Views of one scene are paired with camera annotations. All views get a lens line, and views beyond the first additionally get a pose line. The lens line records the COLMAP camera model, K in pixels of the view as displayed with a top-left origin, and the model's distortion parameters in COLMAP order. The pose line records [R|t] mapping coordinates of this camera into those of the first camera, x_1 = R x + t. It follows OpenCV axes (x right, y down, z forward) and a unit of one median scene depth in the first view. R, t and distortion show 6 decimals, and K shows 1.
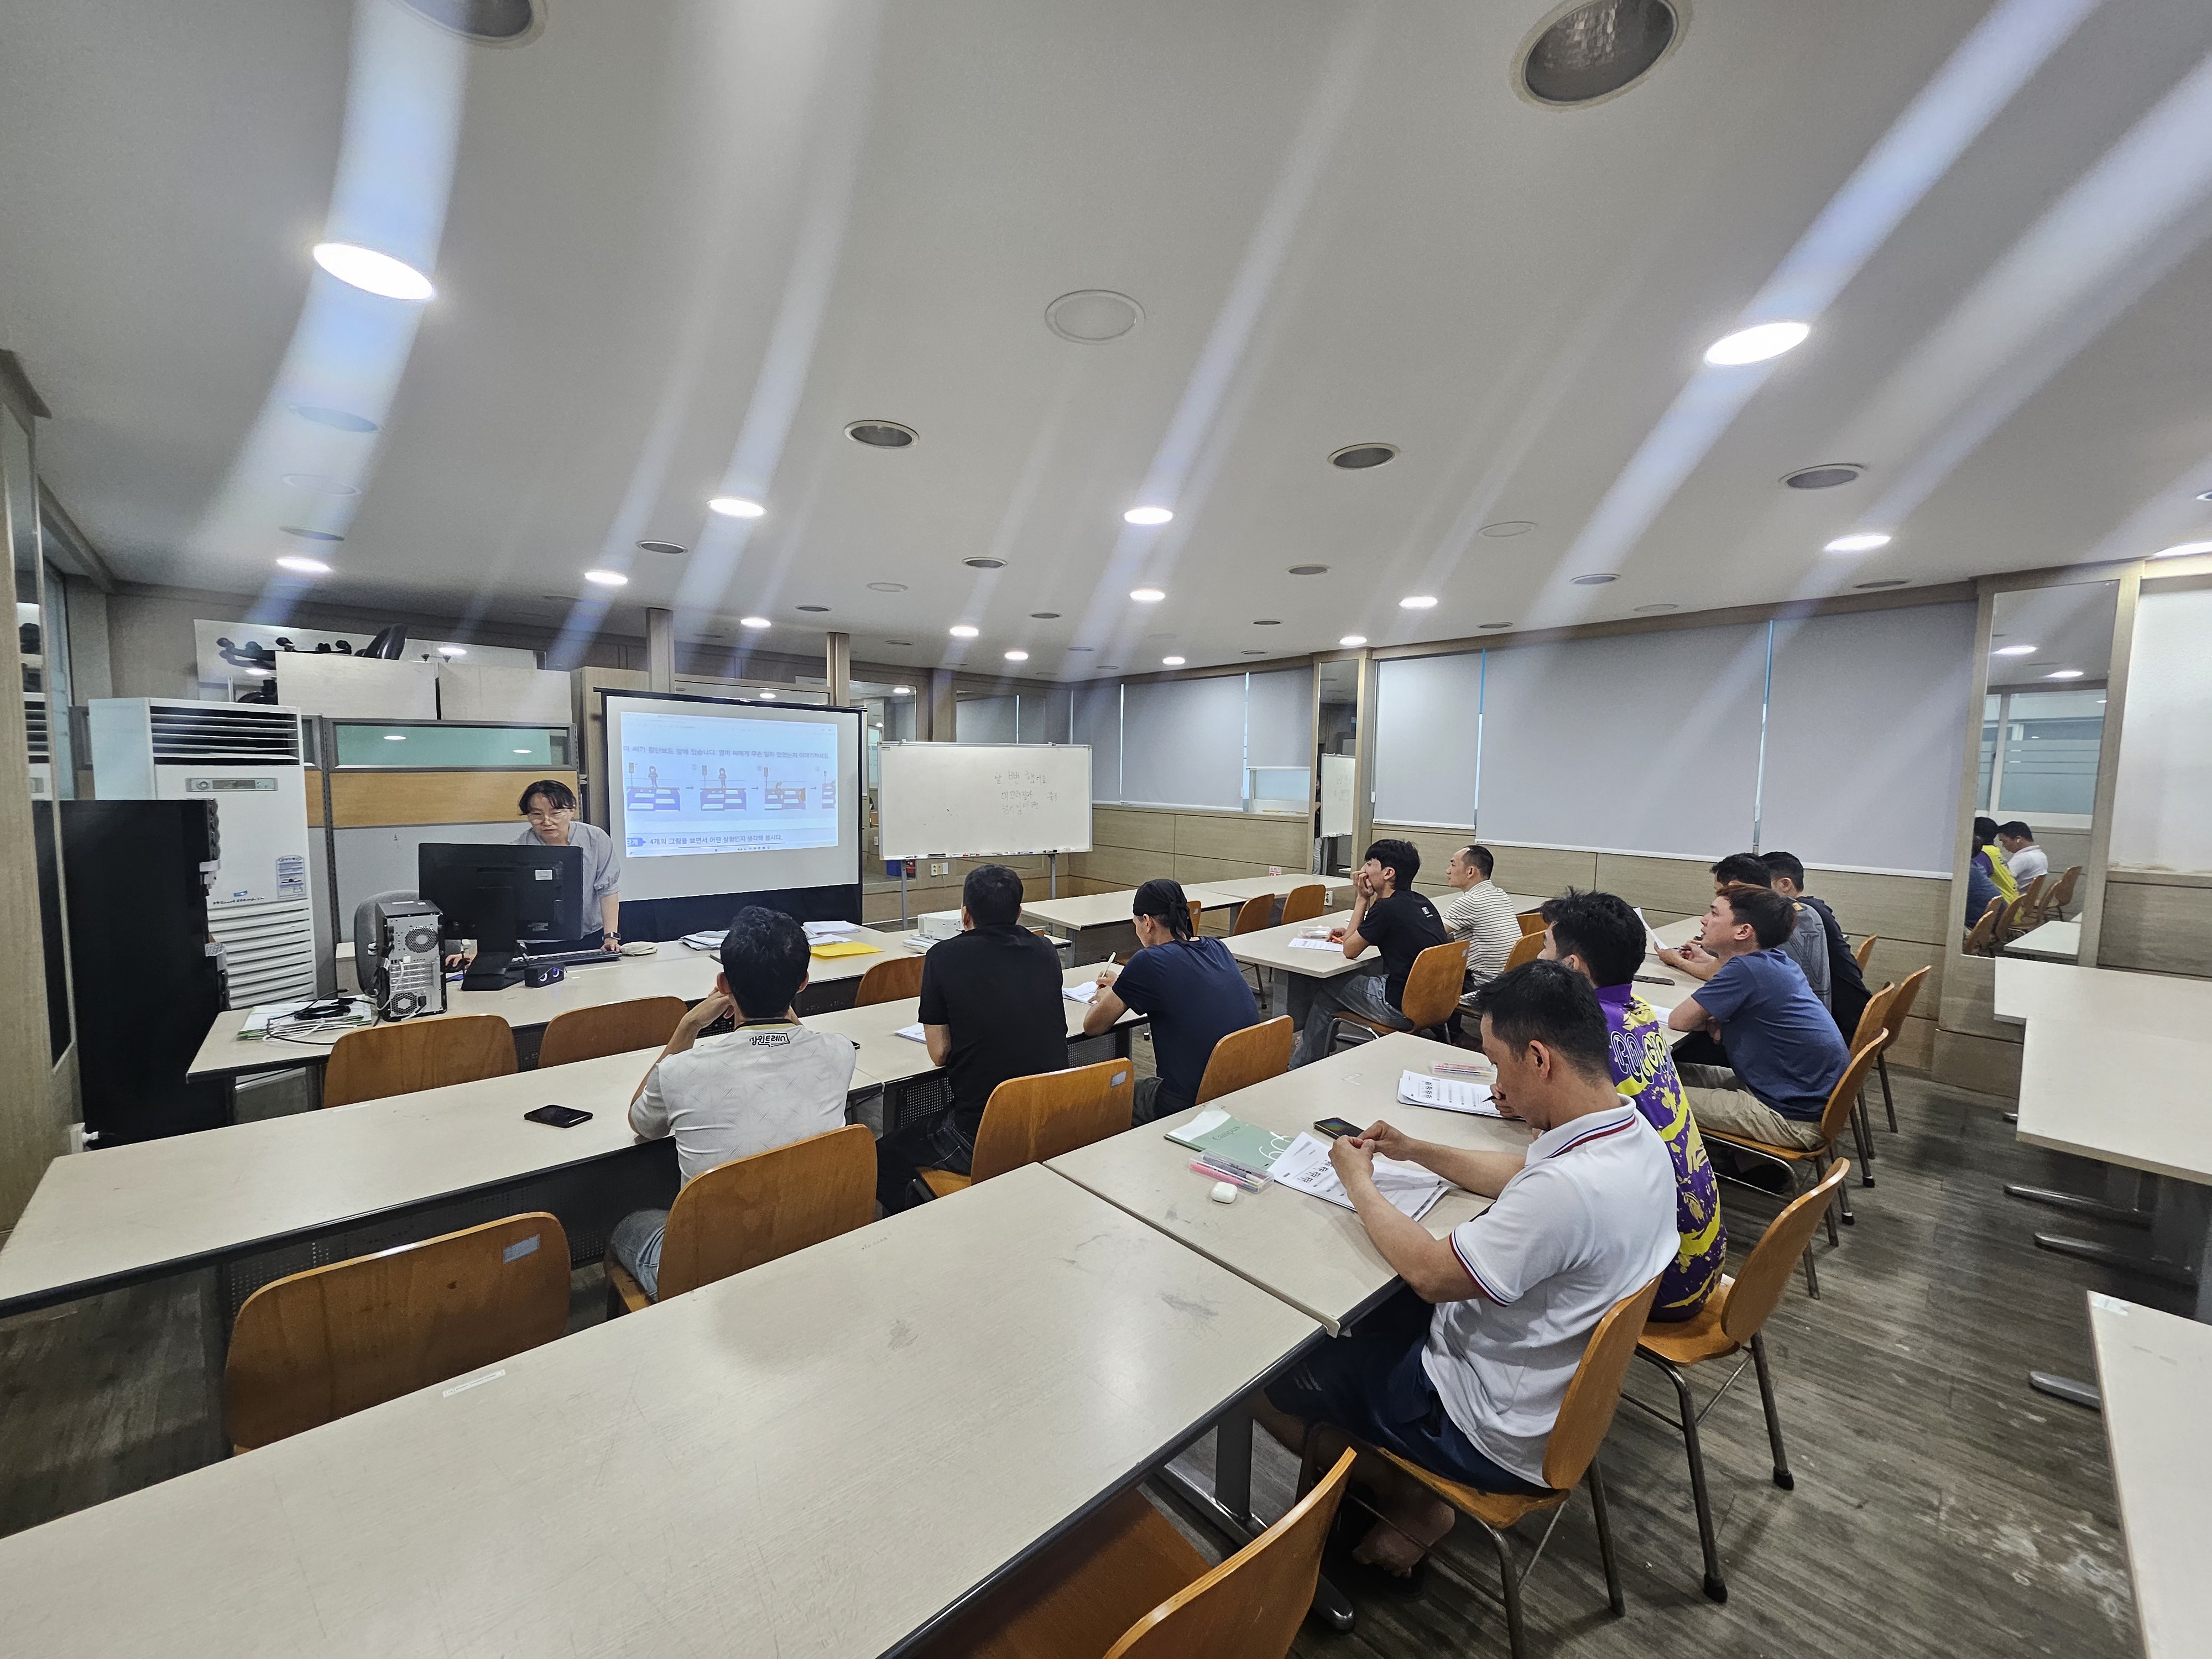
lens RADIAL K [[881.5, 0, 1103.8], [0, 881.5, 843.3], [0, 0, 1]] dist [-0.002505, 0.000994]
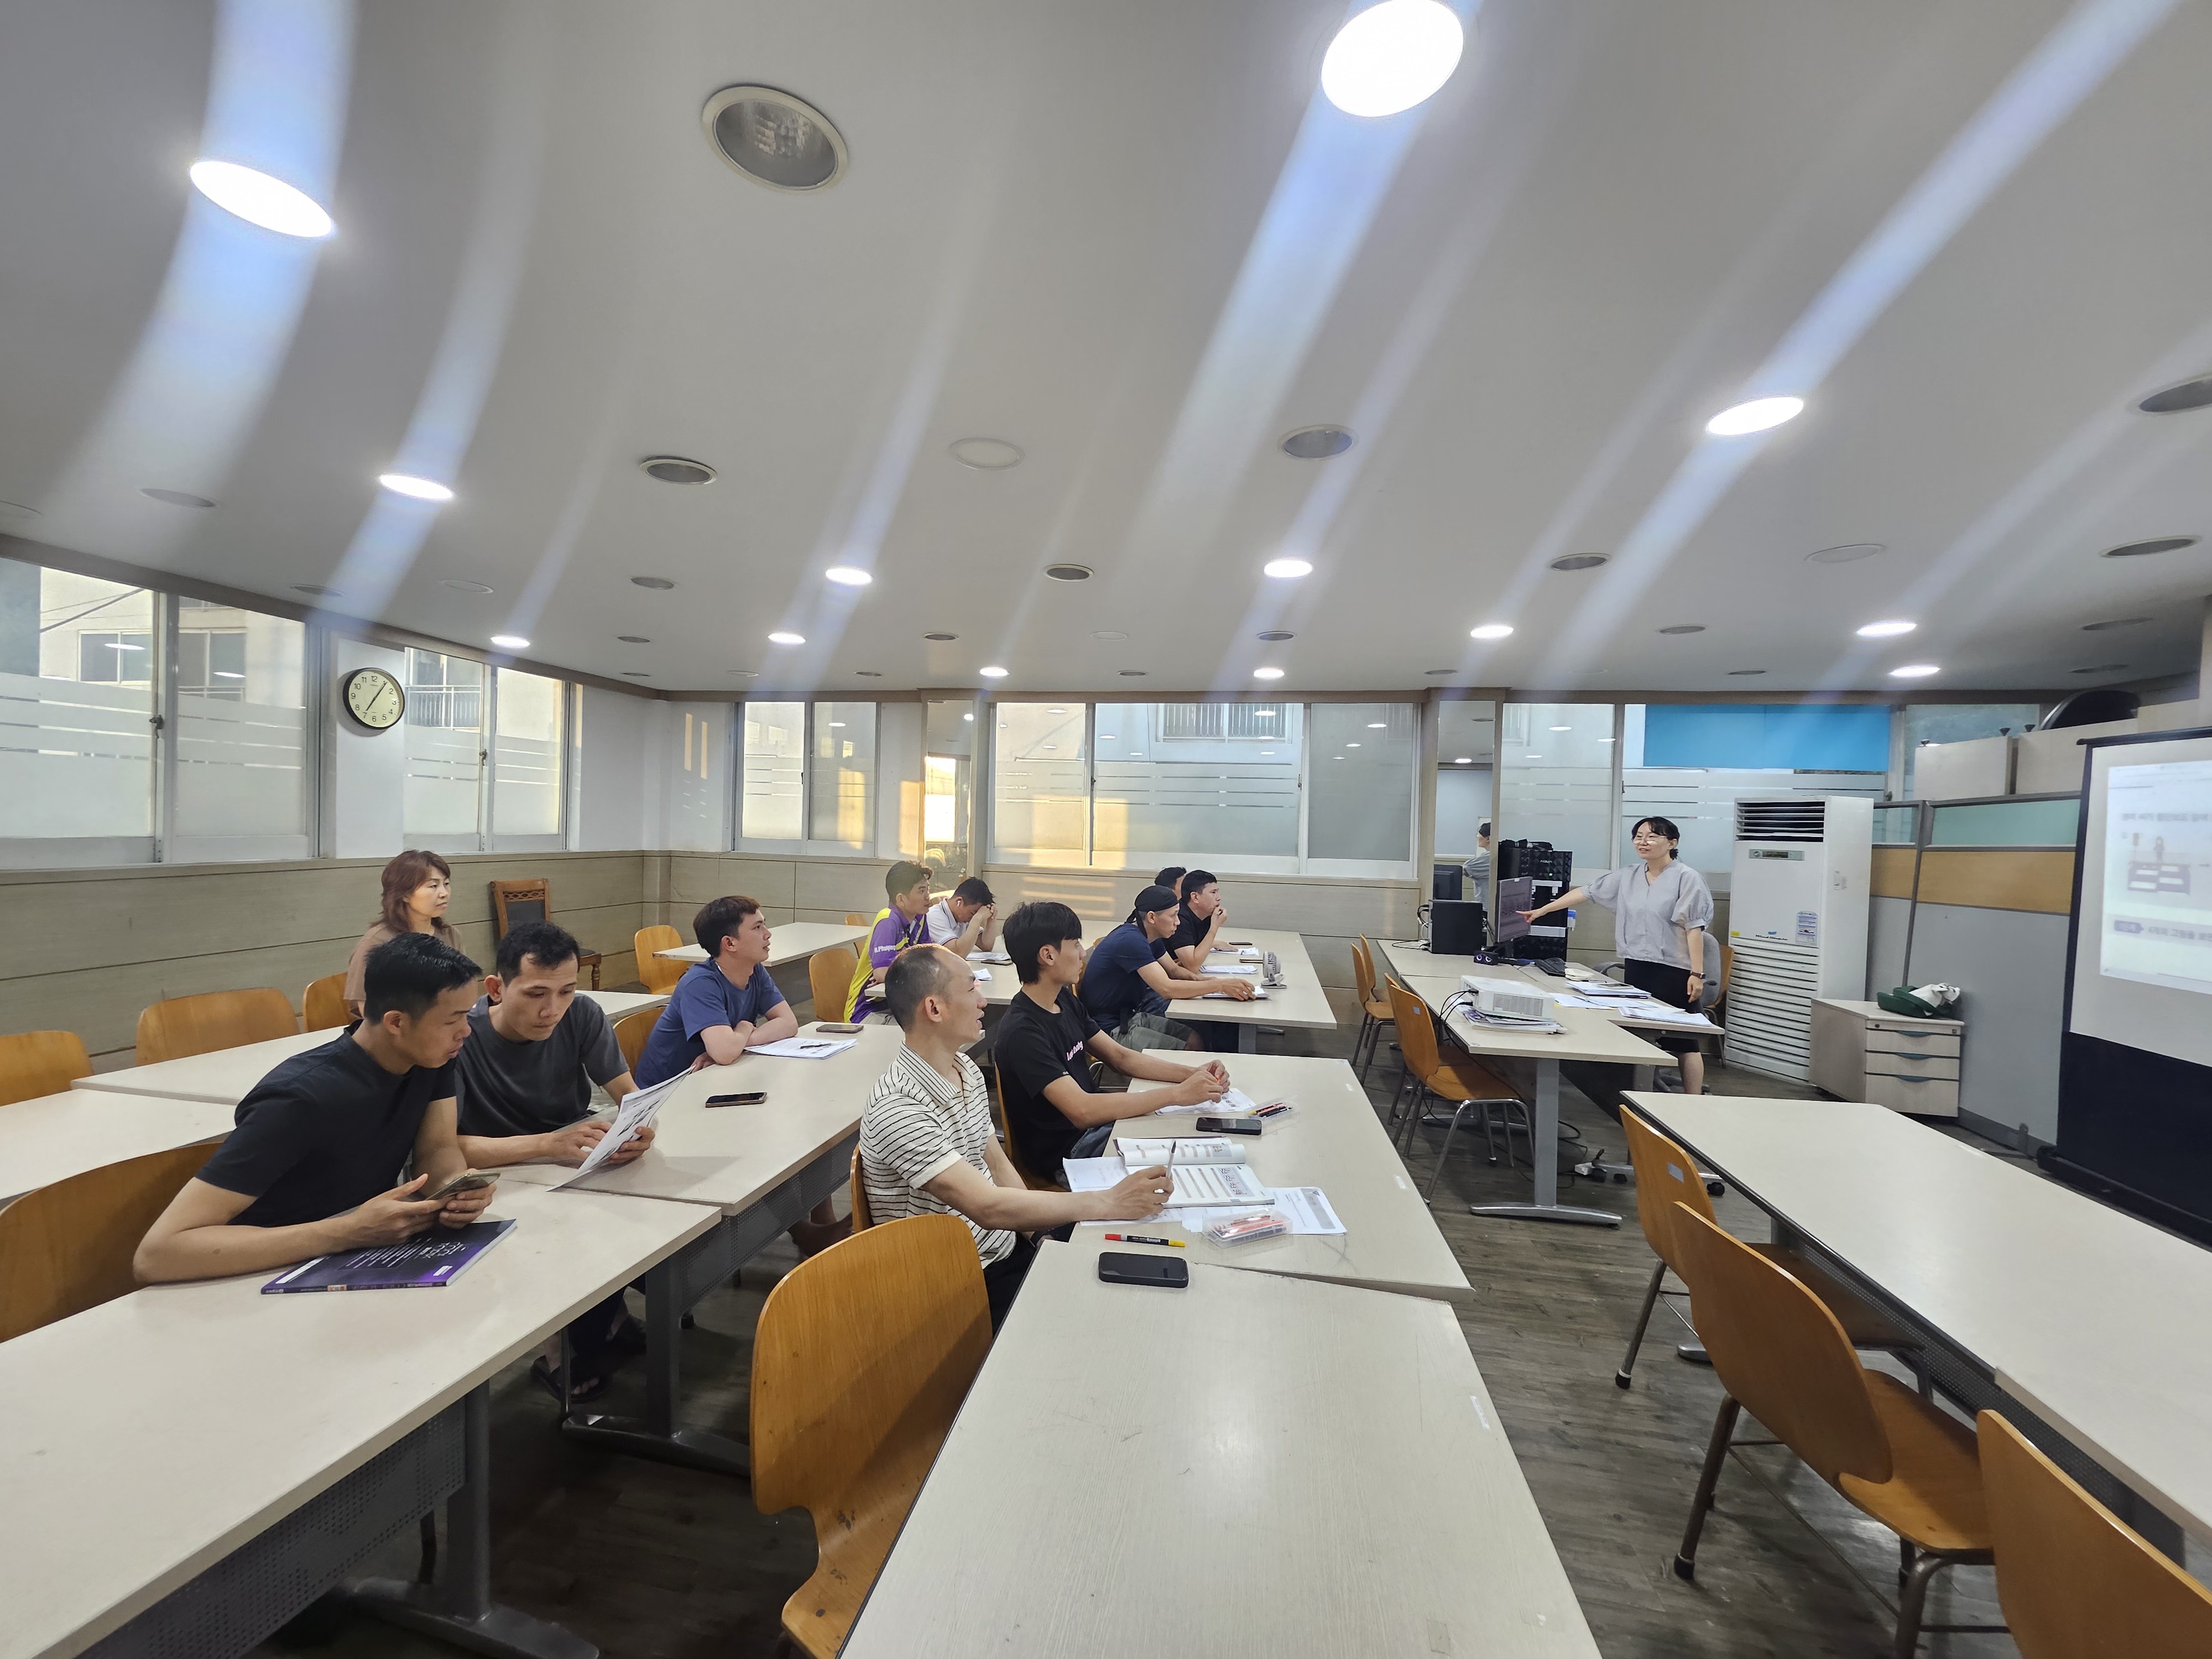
lens RADIAL K [[881.5, 0, 1078.4], [0, 881.5, 835.6], [0, 0, 1]] dist [-0.002505, 0.000994]
pose [[-0.828057, -0.029931, -0.559845, 0.518439], [-0.082995, 0.994116, 0.069609, -0.074382], [0.554467, 0.104105, -0.825668, 1.114869]]
